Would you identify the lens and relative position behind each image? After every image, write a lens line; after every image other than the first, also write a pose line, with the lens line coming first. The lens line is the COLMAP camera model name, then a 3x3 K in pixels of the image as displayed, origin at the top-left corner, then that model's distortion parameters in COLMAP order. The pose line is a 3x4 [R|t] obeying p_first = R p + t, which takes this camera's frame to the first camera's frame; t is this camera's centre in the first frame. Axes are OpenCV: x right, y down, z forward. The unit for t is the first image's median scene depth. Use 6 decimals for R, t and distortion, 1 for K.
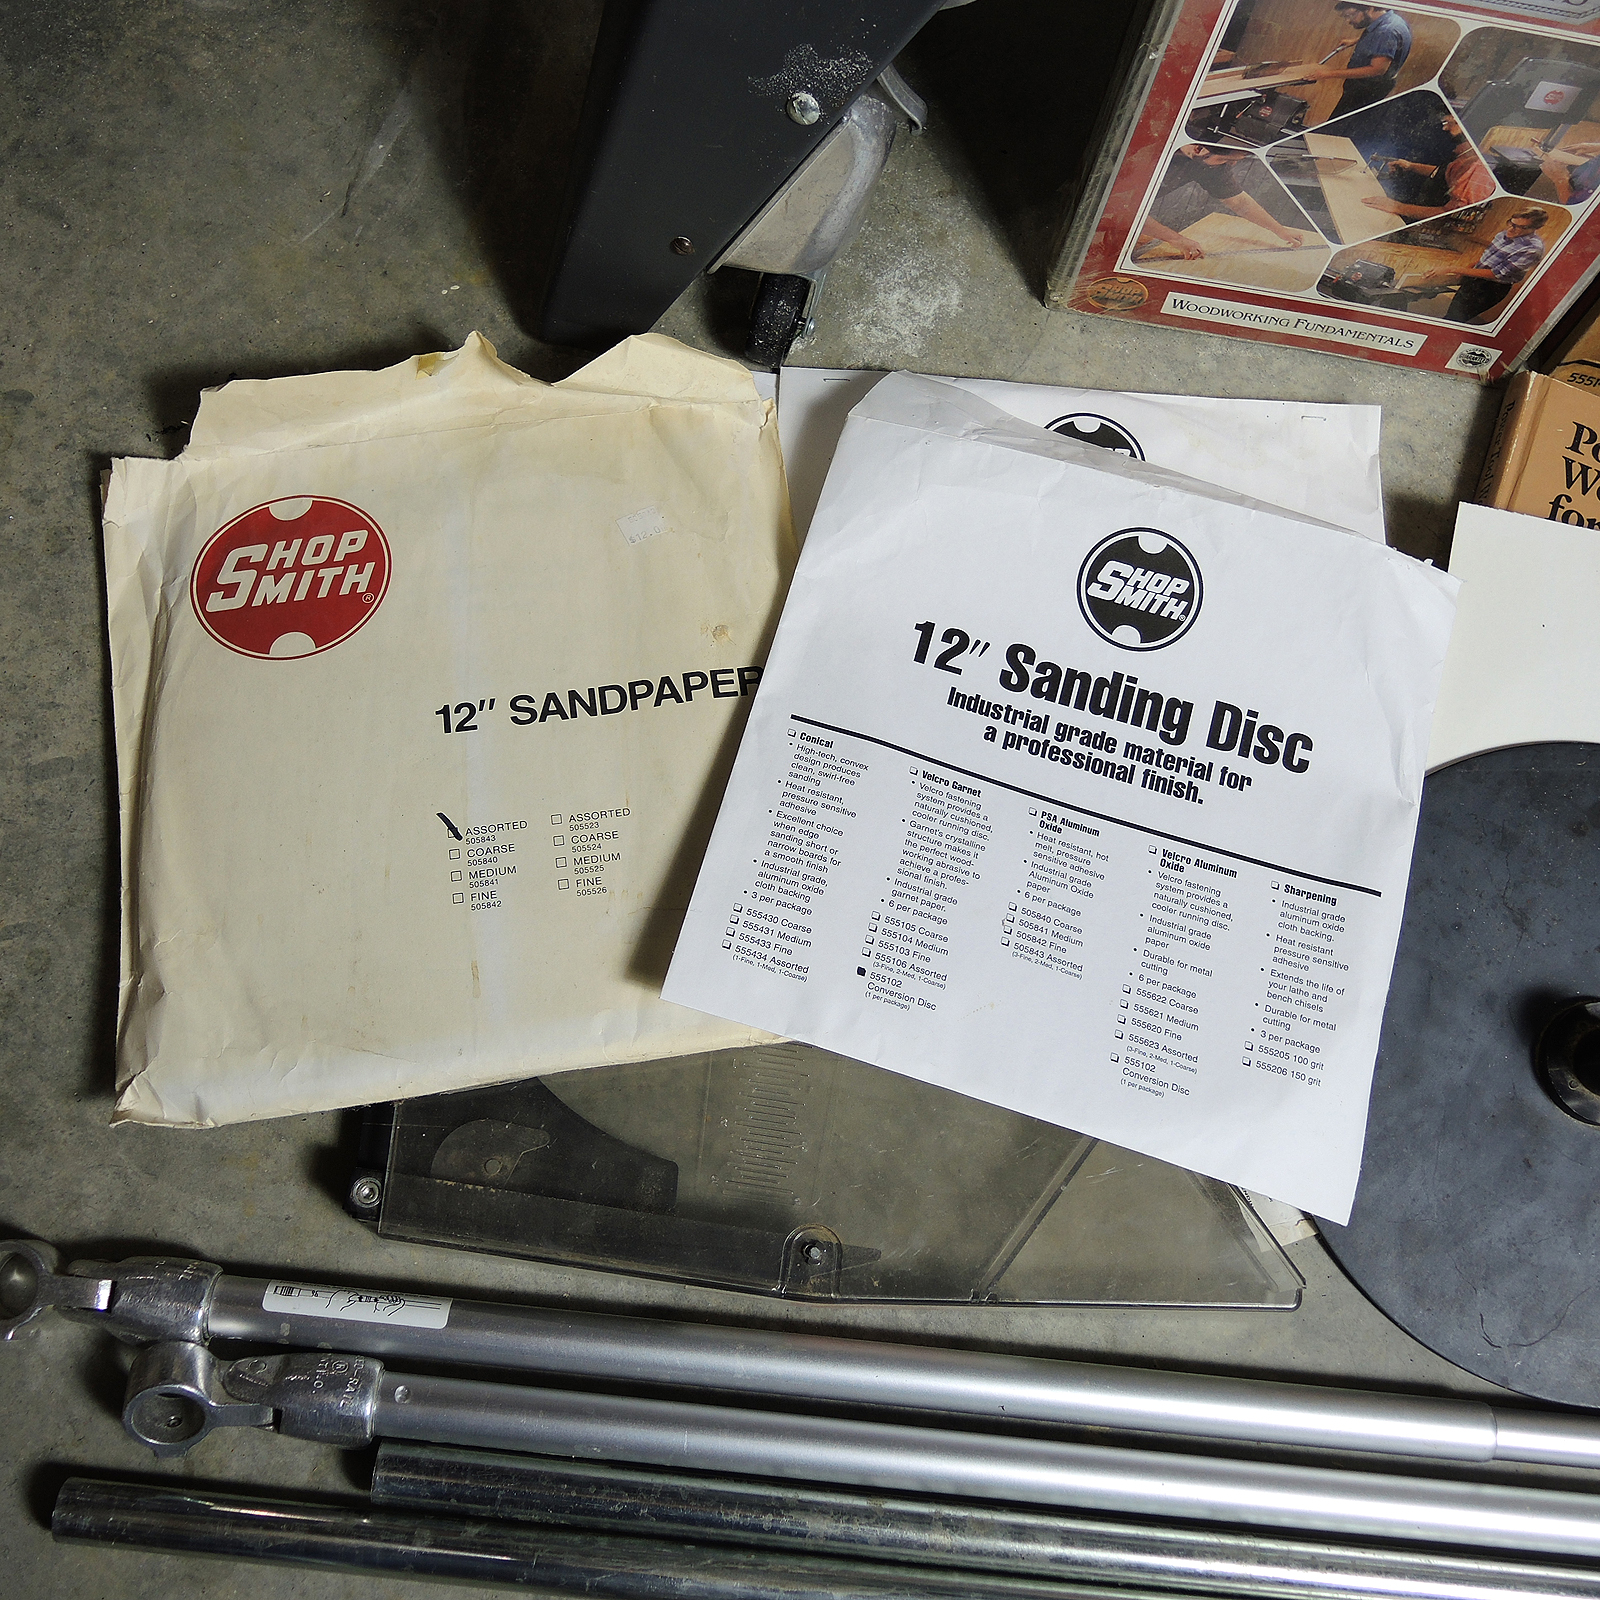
lens RADIAL K [[1798.8, 0, 805.2], [0, 1798.8, 794.5], [0, 0, 1]] dist [0.002673, -0.035533]
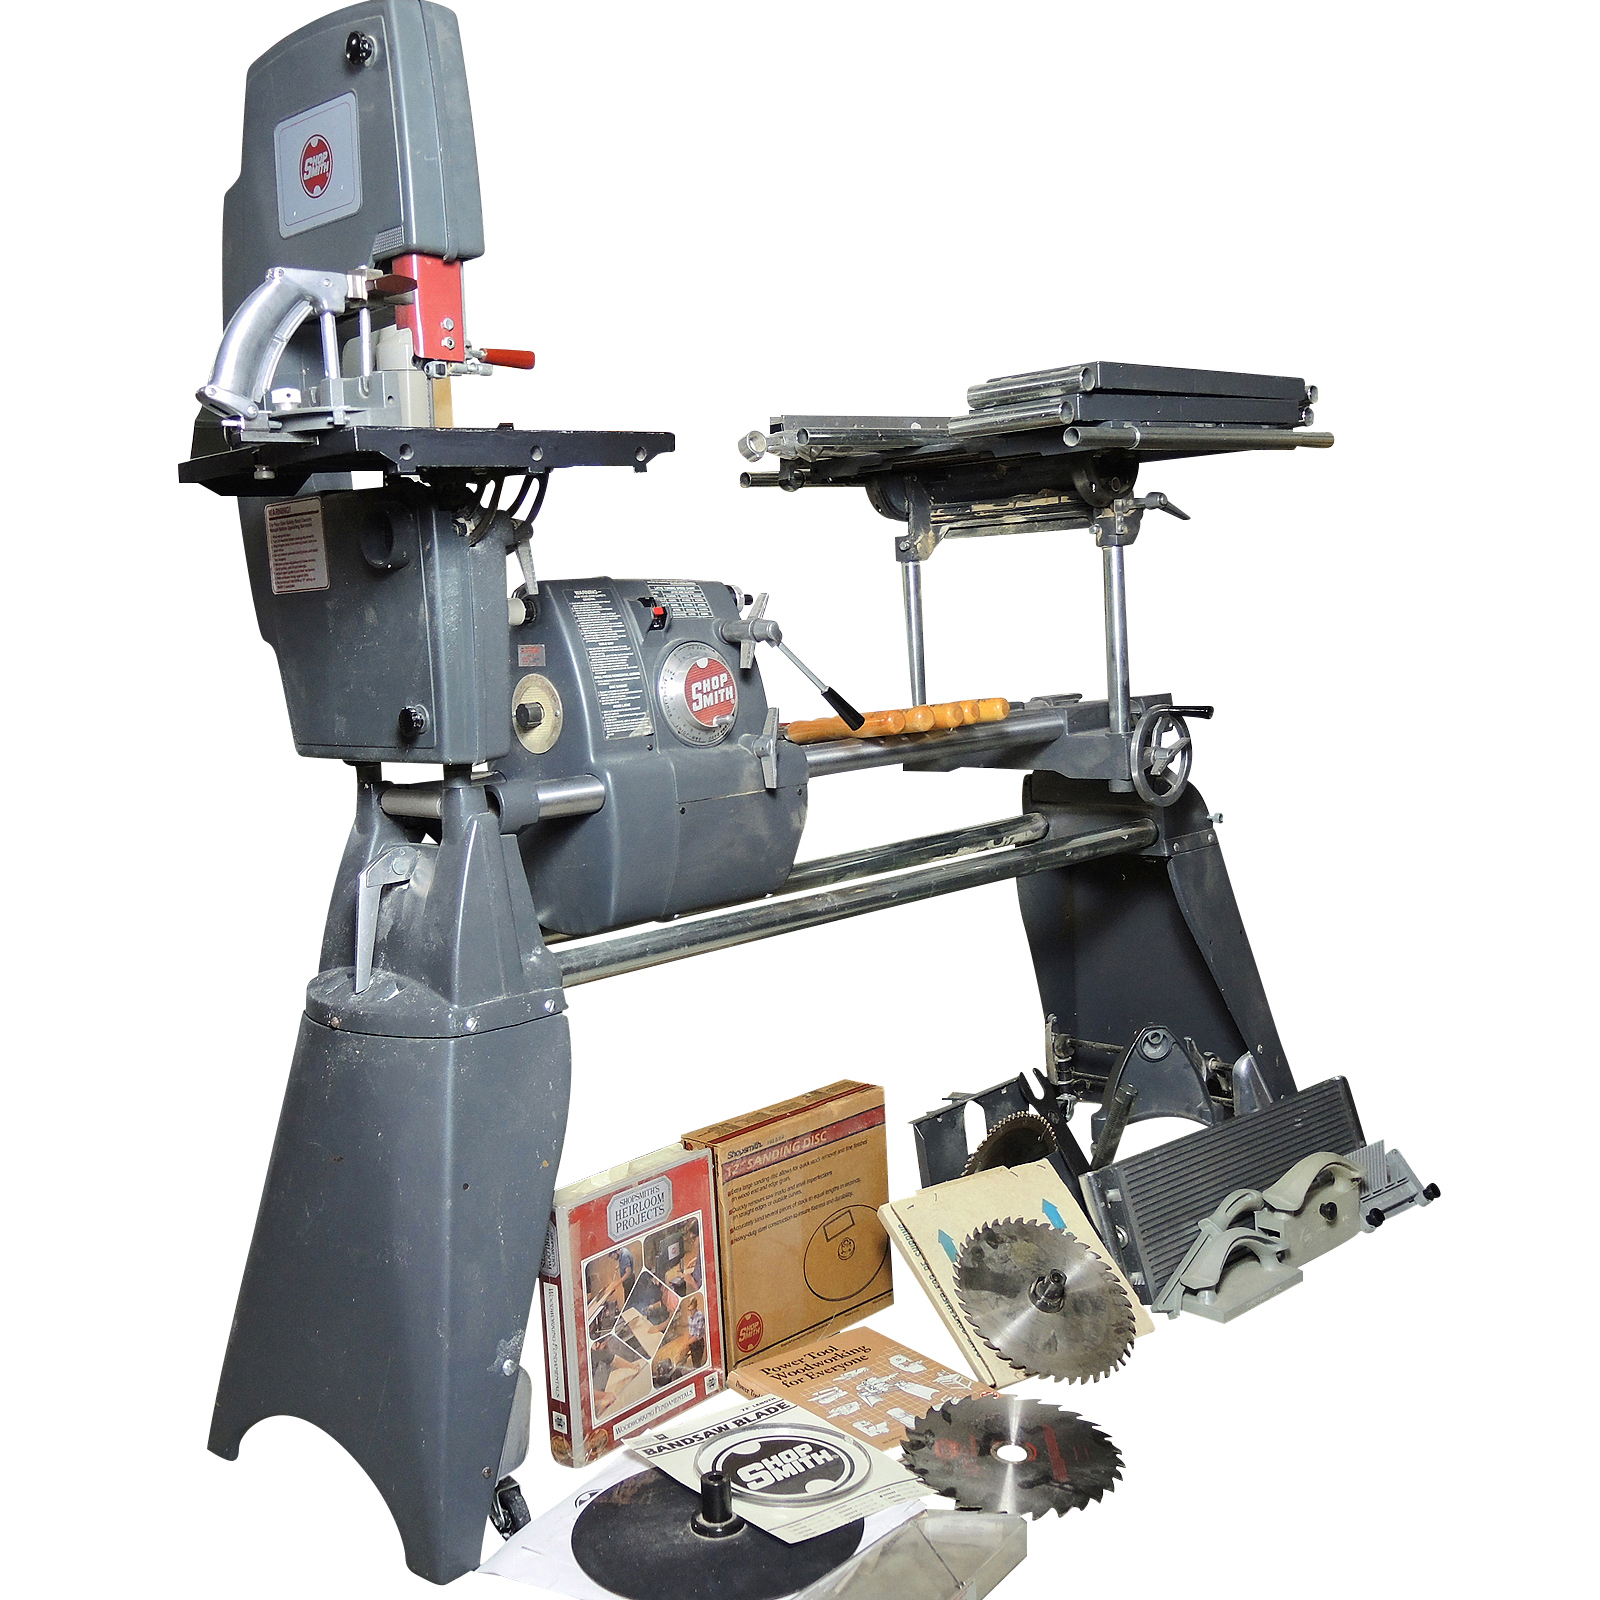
lens RADIAL K [[1798.8, 0, 805.2], [0, 1798.8, 794.5], [0, 0, 1]] dist [0.002673, -0.035533]
pose [[0.528313, -0.210020, 0.822665, -1.464964], [0.828880, 0.337517, -0.446139, 0.710476], [-0.183966, 0.917591, 0.352396, -0.609337]]
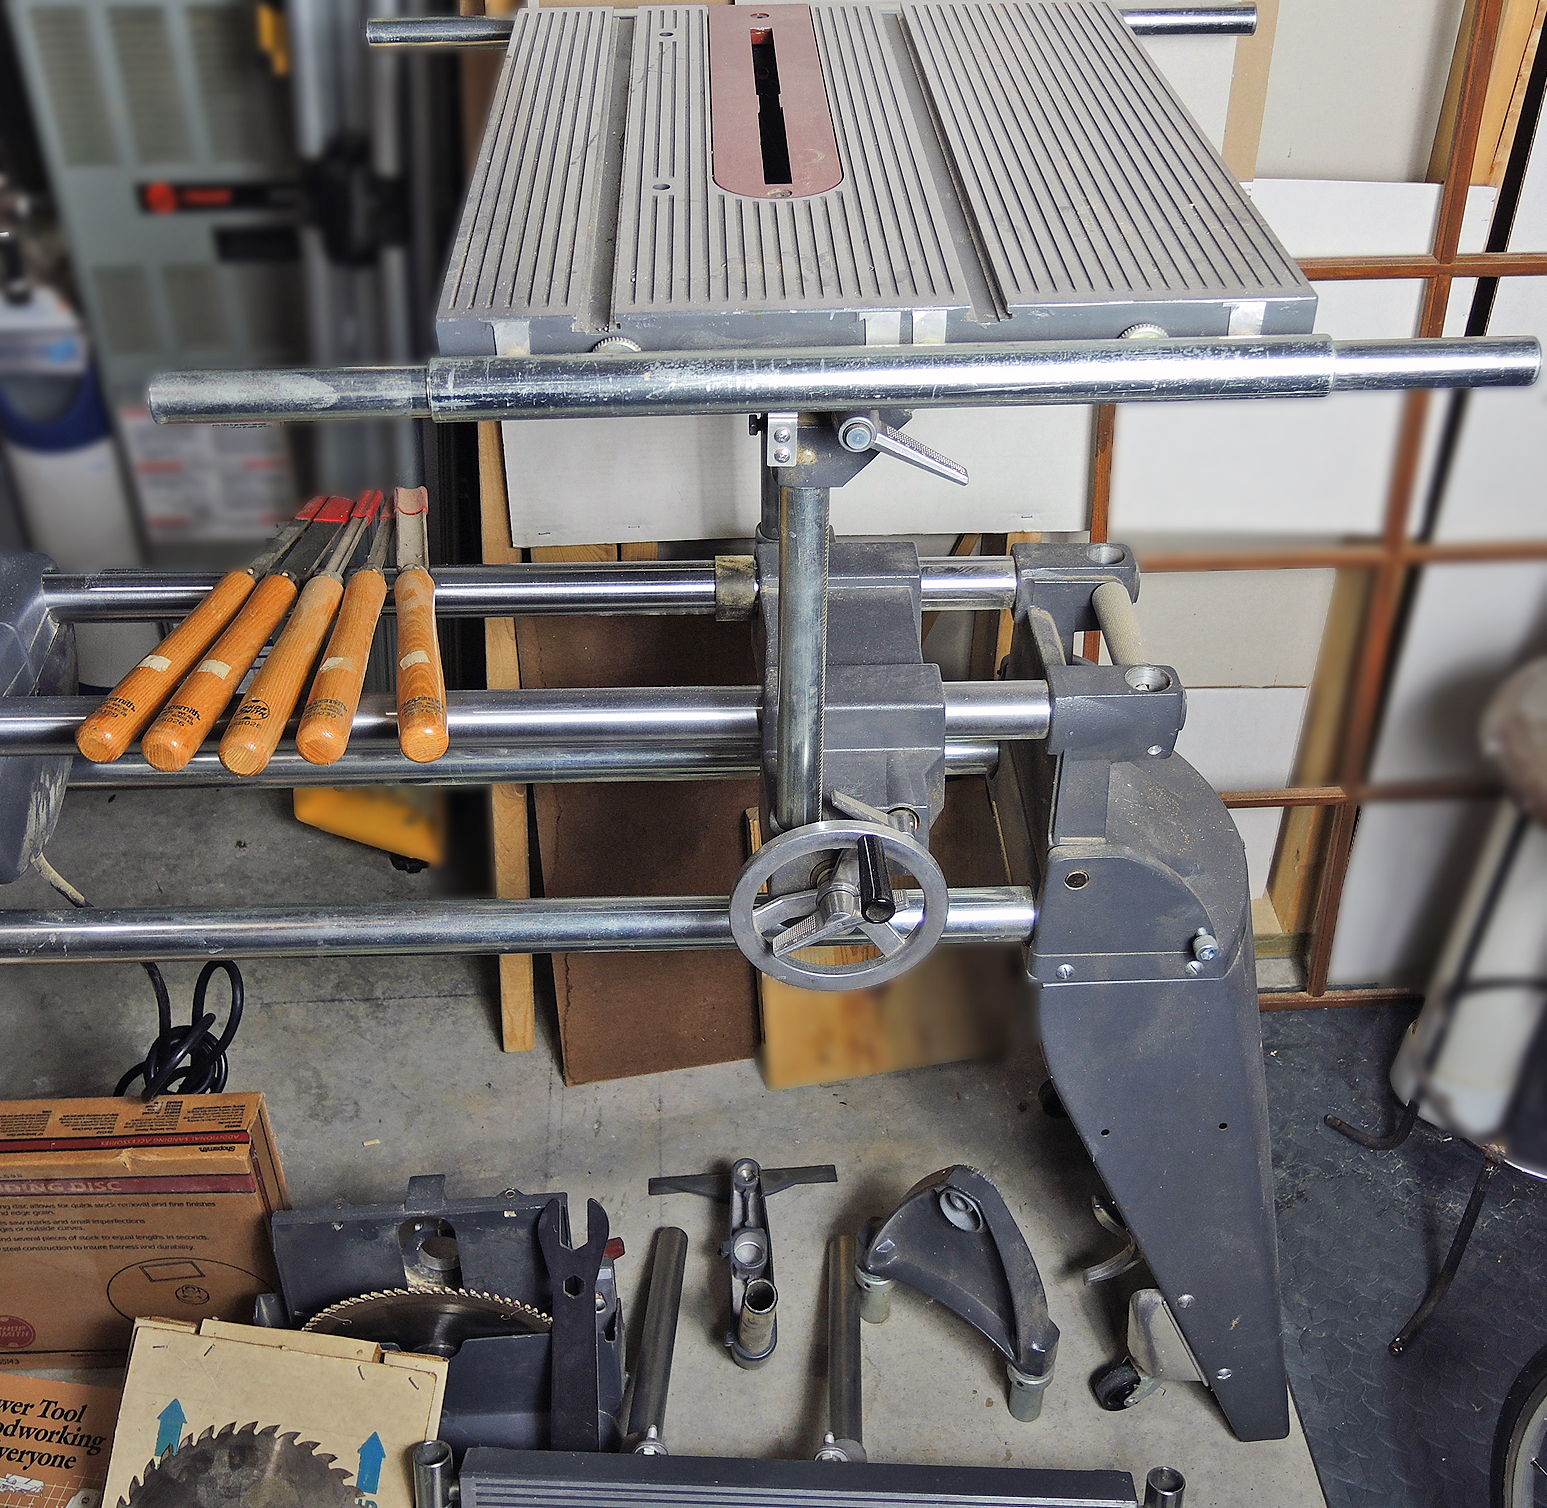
lens RADIAL K [[1776.6, 0, 795.8], [0, 1776.6, 721.9], [0, 0, 1]] dist [-0.004653, -0.019393]
pose [[0.965081, -0.208963, 0.157967, 1.176163], [0.261190, 0.813598, -0.519459, 0.420525], [-0.019974, 0.542579, 0.839767, -0.954499]]
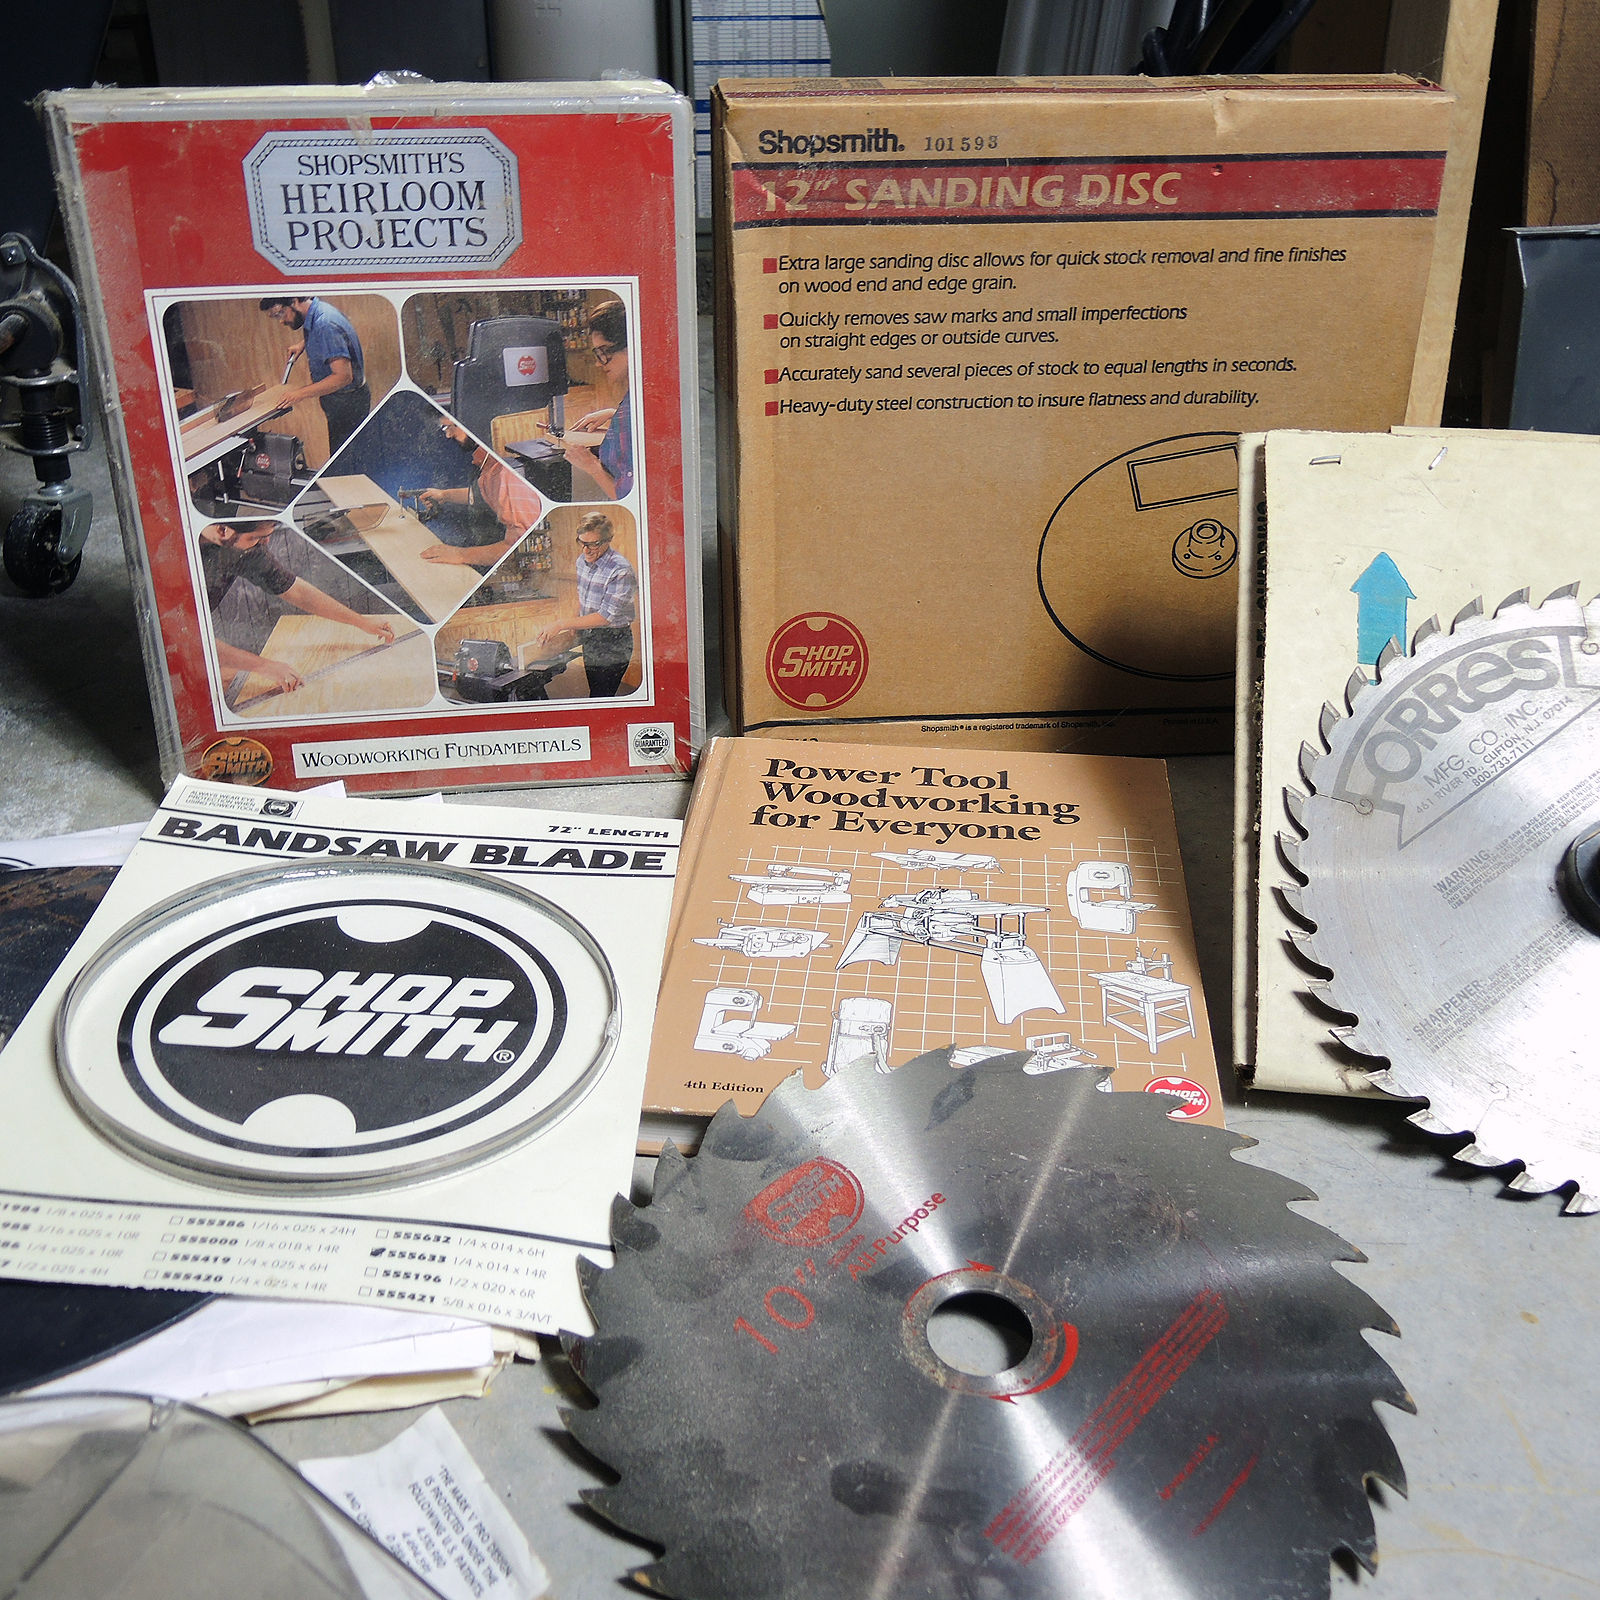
lens RADIAL K [[1798.8, 0, 805.2], [0, 1798.8, 794.5], [0, 0, 1]] dist [0.002673, -0.035533]
pose [[0.956311, -0.207027, 0.206420, 0.277681], [0.291796, 0.719443, -0.630283, 0.409996], [-0.018022, 0.662979, 0.748421, 0.365538]]
